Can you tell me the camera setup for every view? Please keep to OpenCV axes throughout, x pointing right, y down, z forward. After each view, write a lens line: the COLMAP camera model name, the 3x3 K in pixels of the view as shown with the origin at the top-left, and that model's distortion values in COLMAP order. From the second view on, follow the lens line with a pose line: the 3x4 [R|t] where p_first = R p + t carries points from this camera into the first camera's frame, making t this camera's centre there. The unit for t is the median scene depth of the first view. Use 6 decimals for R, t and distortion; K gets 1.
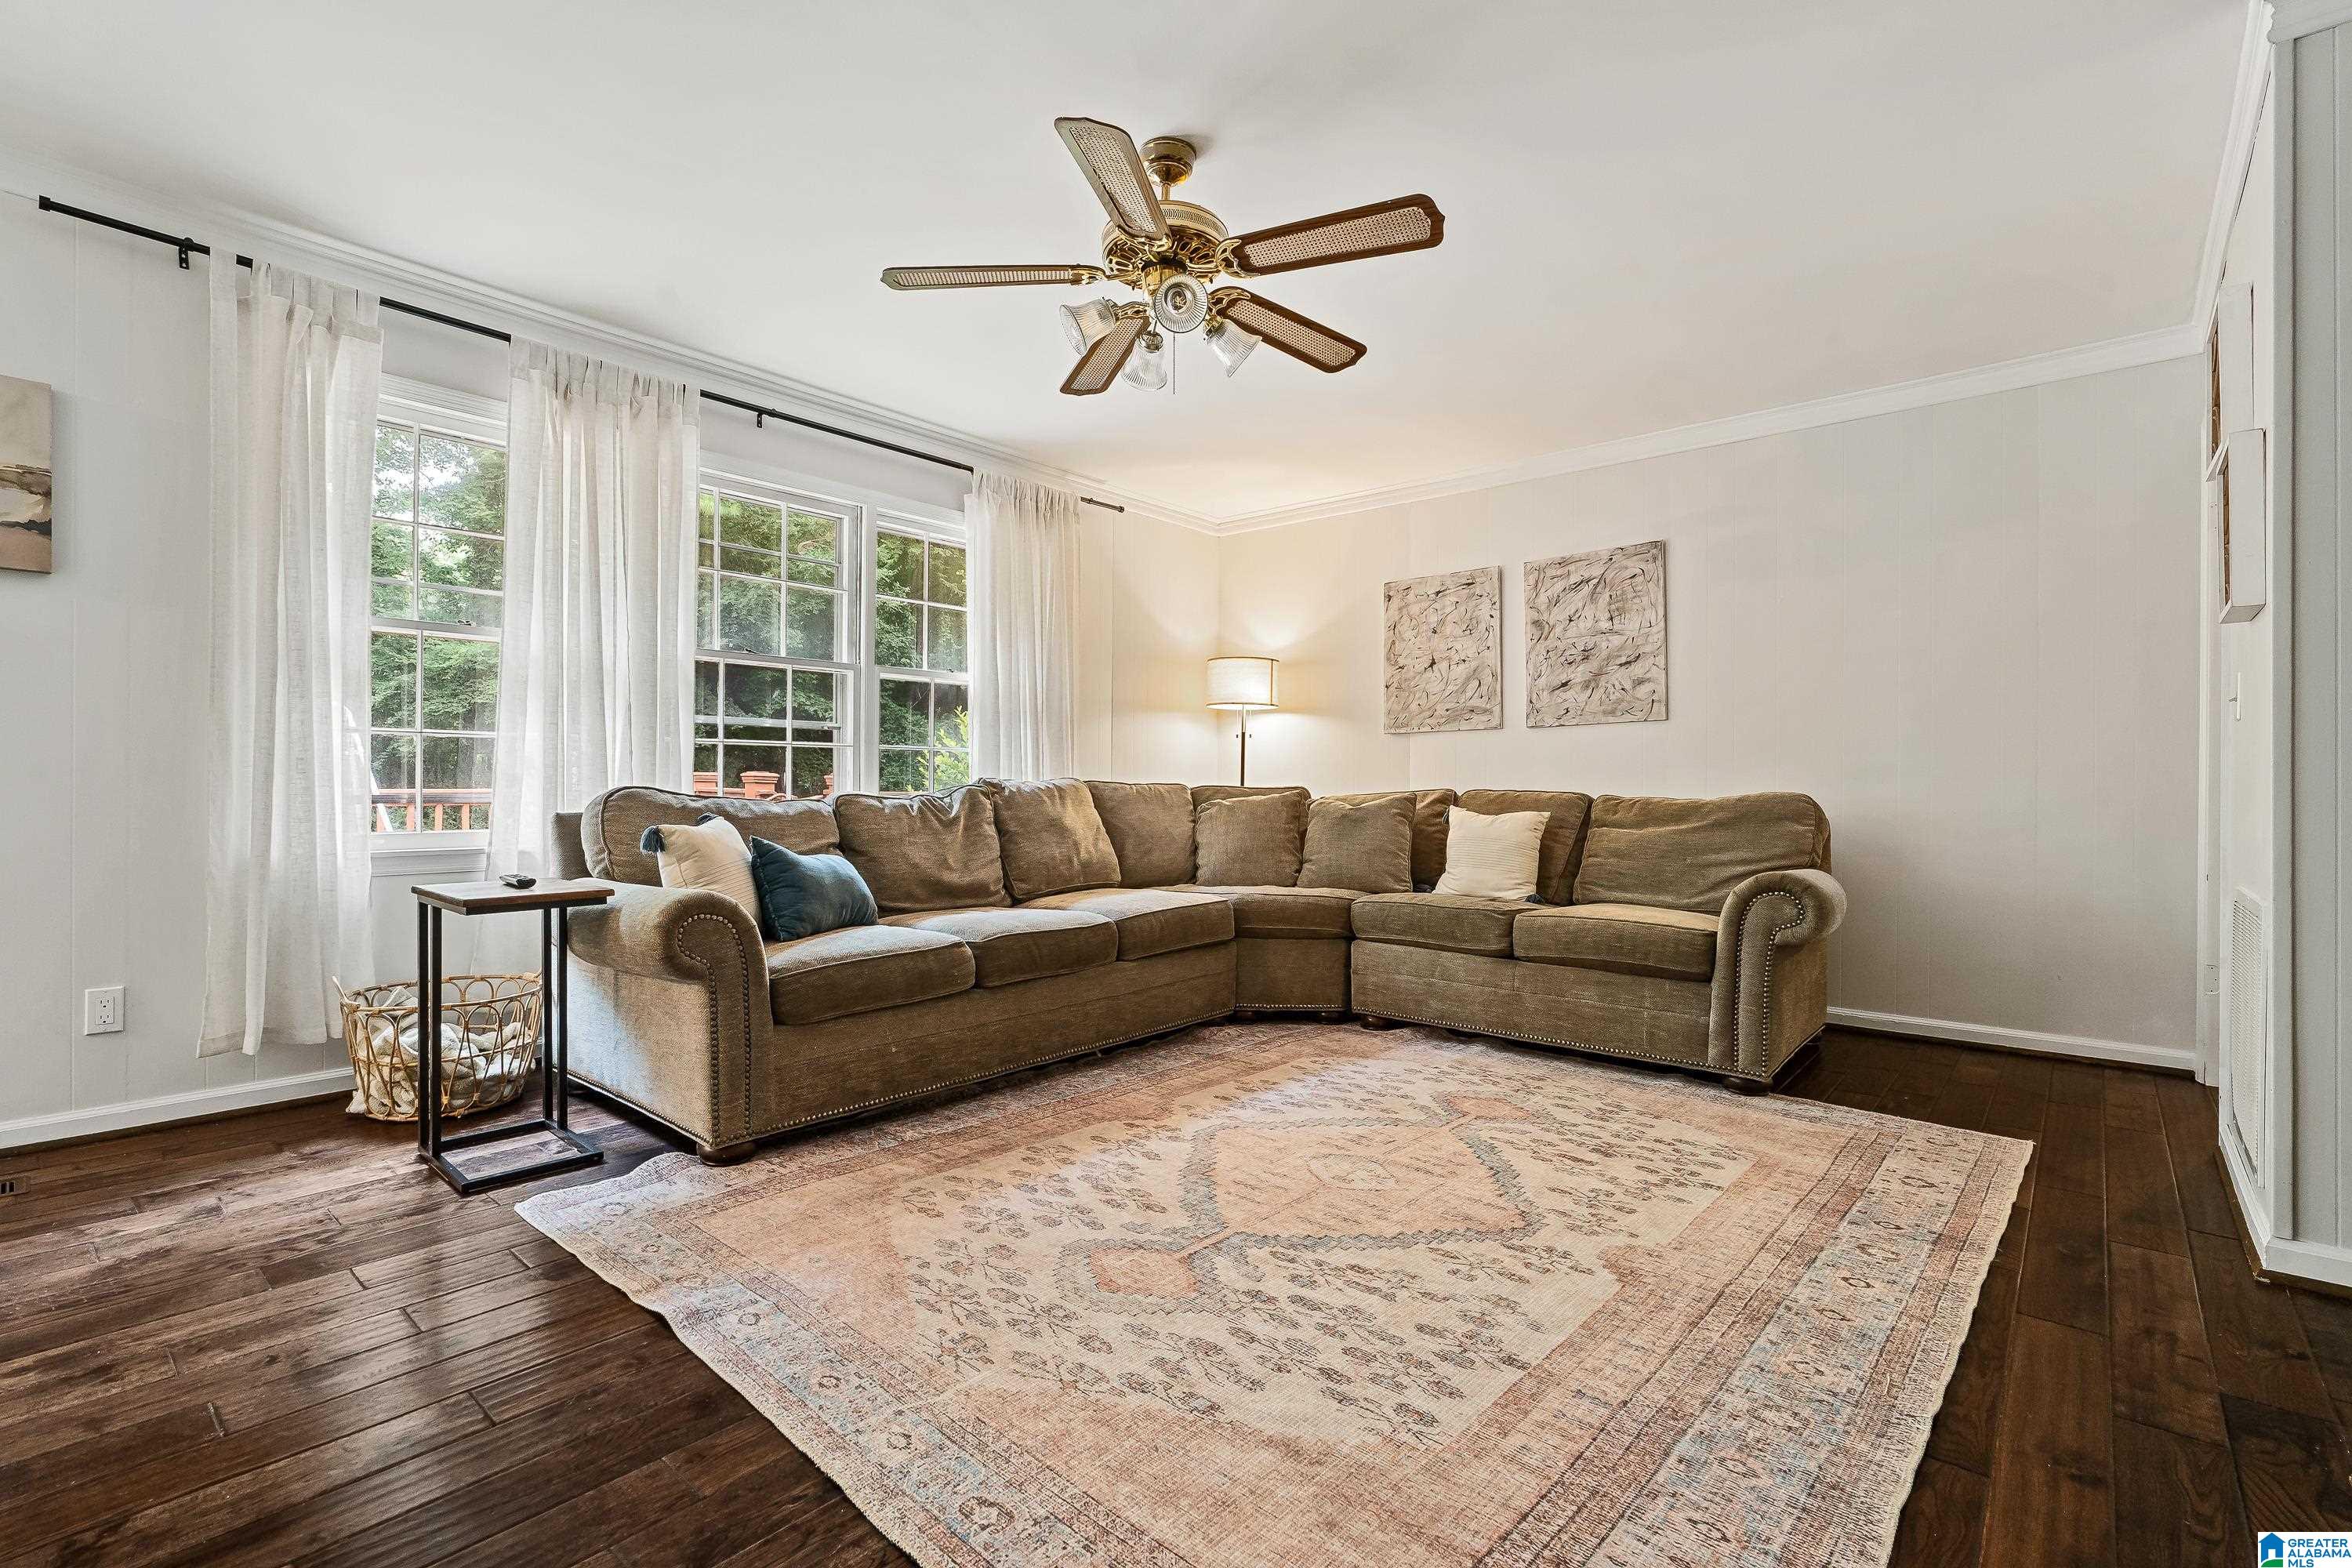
lens RADIAL K [[1073.8, 0, 1156.2], [0, 1073.8, 783.4], [0, 0, 1]] dist [-0.013122, 0.000824]
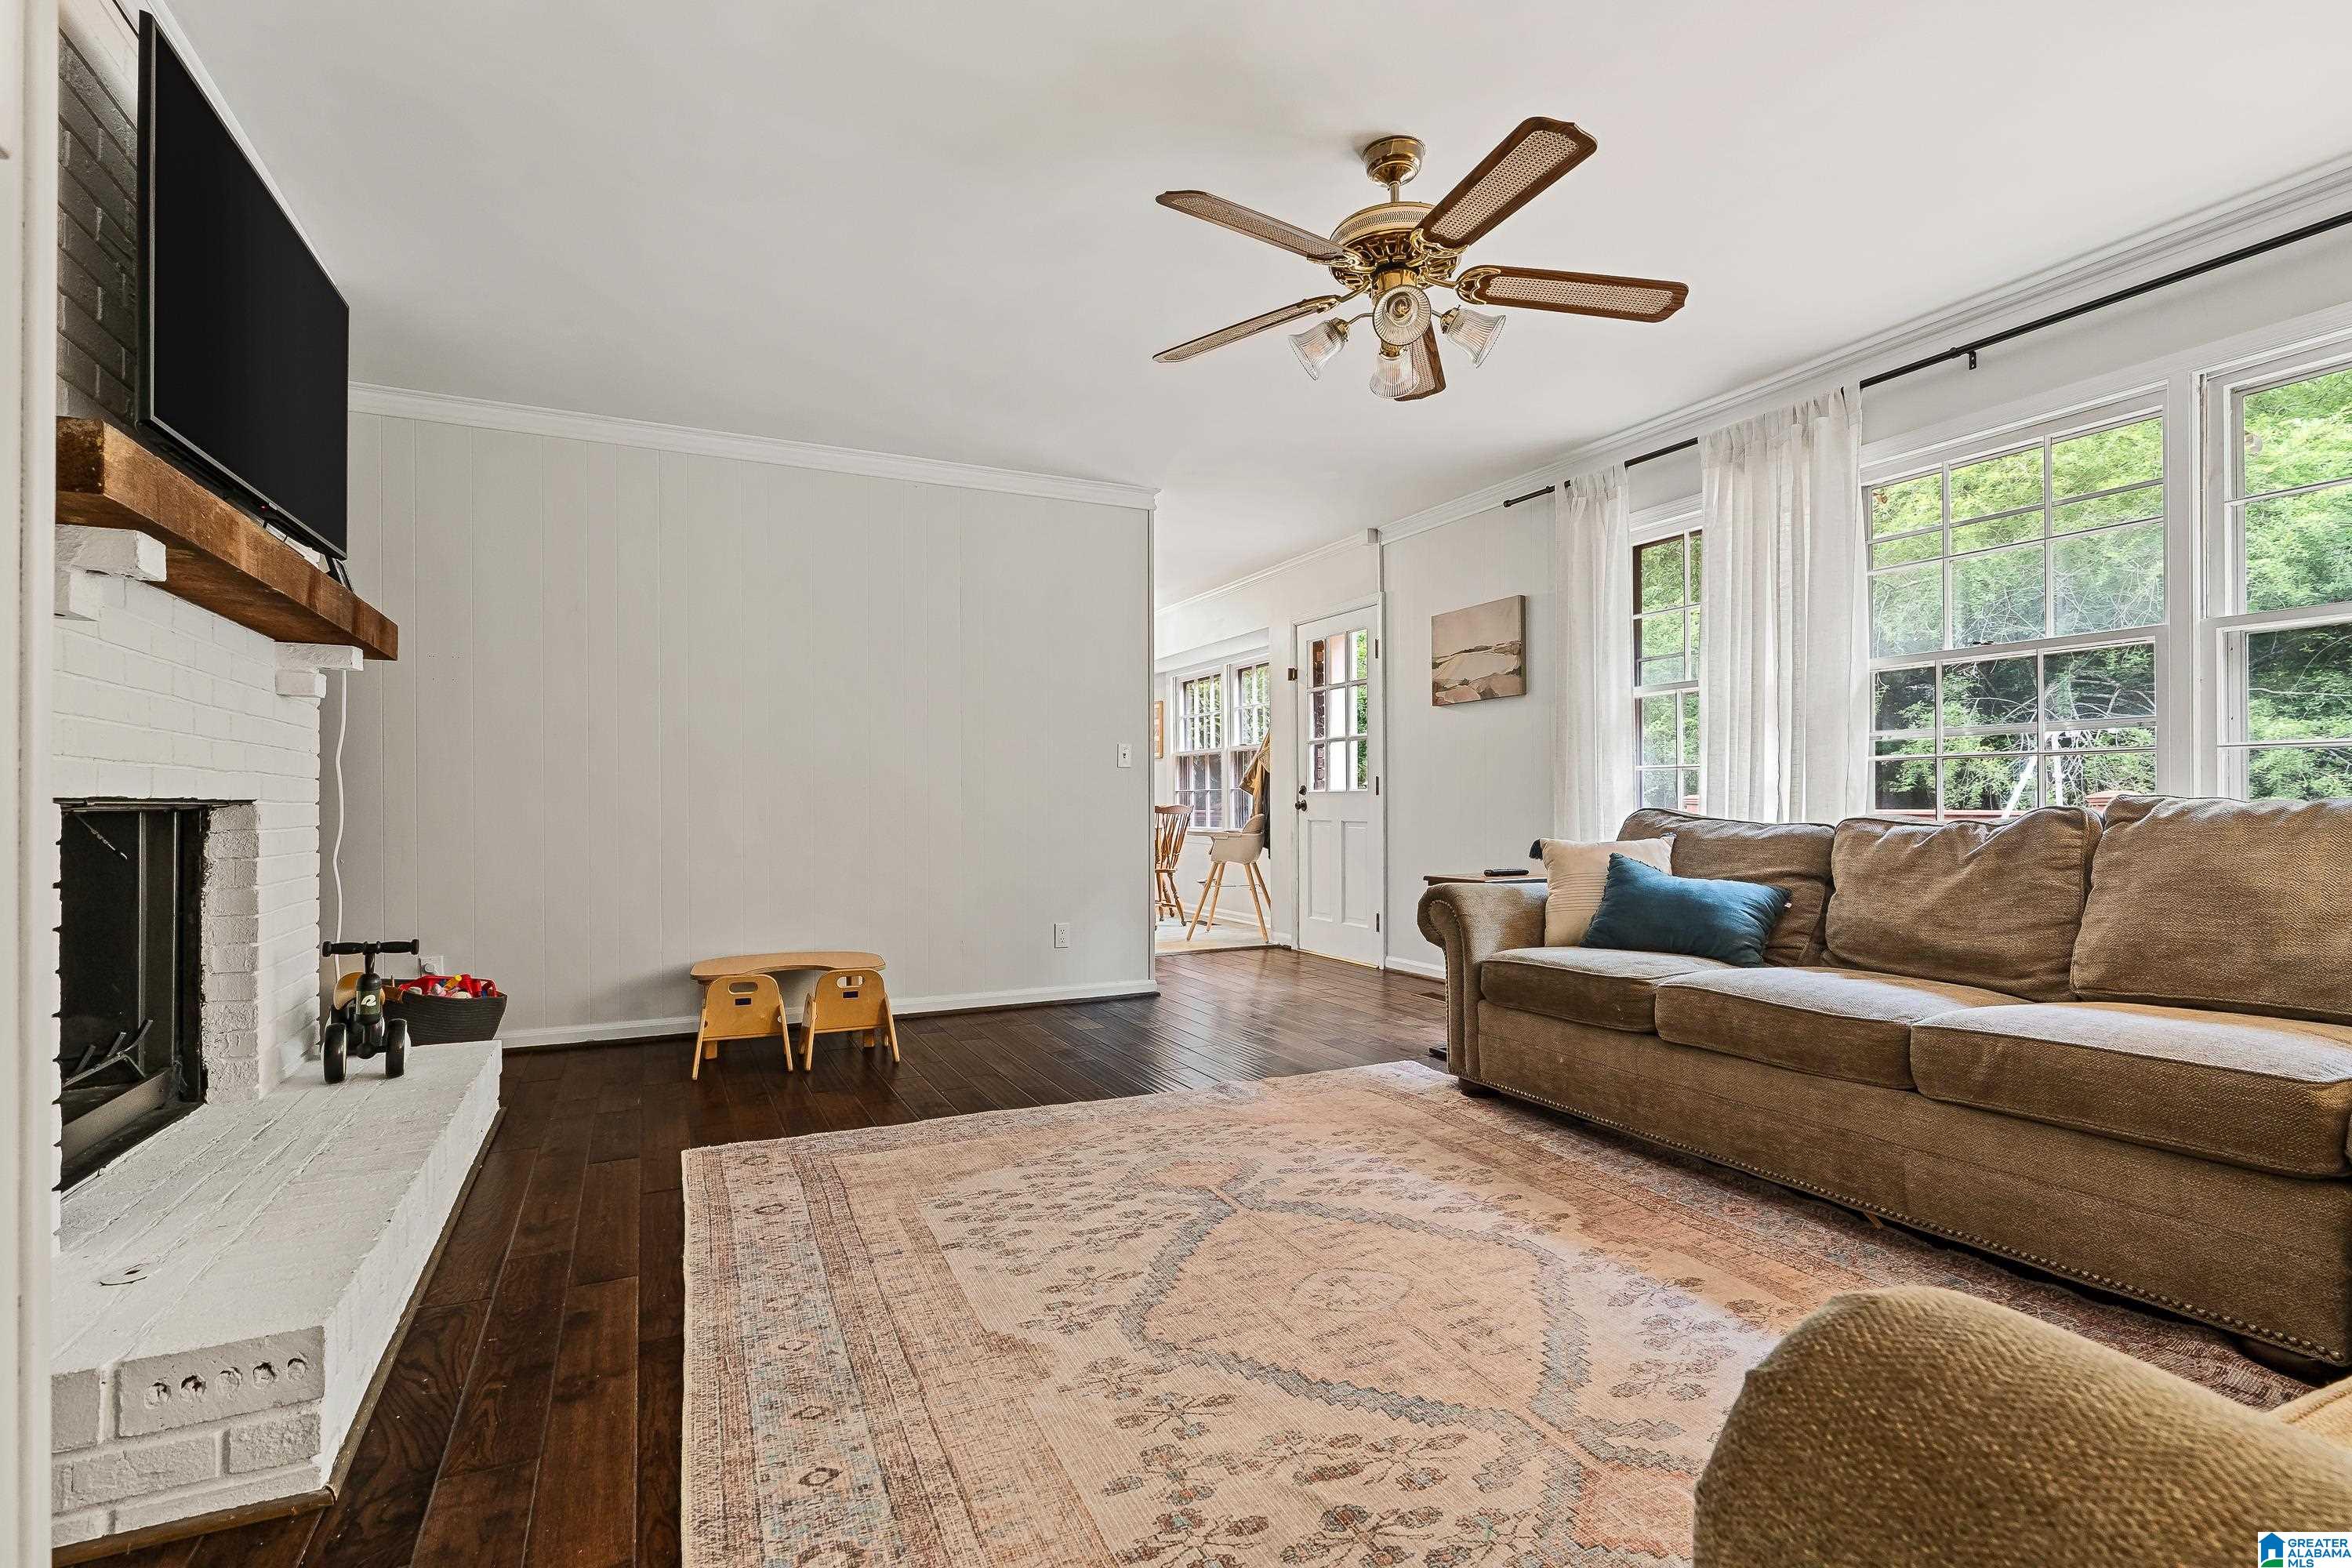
lens RADIAL K [[1073.8, 0, 1160.3], [0, 1073.8, 801.3], [0, 0, 1]] dist [-0.013122, 0.000824]
pose [[-0.391970, -0.005680, -0.919961, 1.045943], [0.002482, 0.999971, -0.007231, 0.002914], [0.919975, -0.005118, -0.391944, 1.263551]]
